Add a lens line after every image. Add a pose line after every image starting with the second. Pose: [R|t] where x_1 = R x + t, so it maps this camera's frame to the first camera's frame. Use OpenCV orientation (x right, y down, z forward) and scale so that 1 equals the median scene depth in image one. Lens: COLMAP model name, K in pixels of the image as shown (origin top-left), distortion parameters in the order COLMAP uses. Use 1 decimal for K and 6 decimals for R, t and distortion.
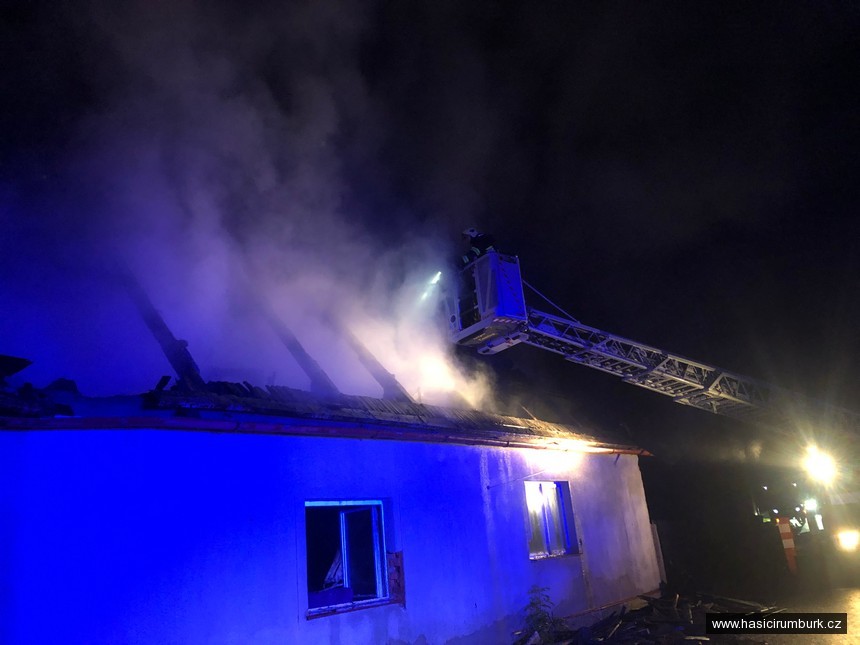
lens RADIAL K [[702.7, 0, 430.0], [0, 702.7, 322.5], [0, 0, 1]] dist [0.040749, 0.004591]
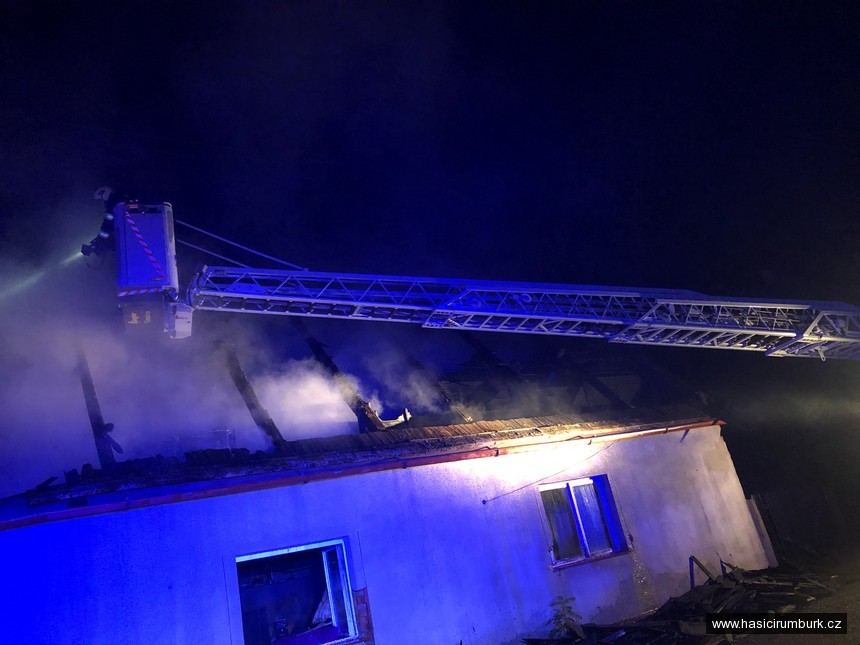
lens RADIAL K [[702.7, 0, 430.0], [0, 702.7, 322.5], [0, 0, 1]] dist [0.040749, 0.004591]
pose [[0.943976, -0.202330, -0.260714, 0.267307], [0.206479, 0.978381, -0.011679, -0.007566], [0.257441, -0.042807, 0.965345, 0.055033]]
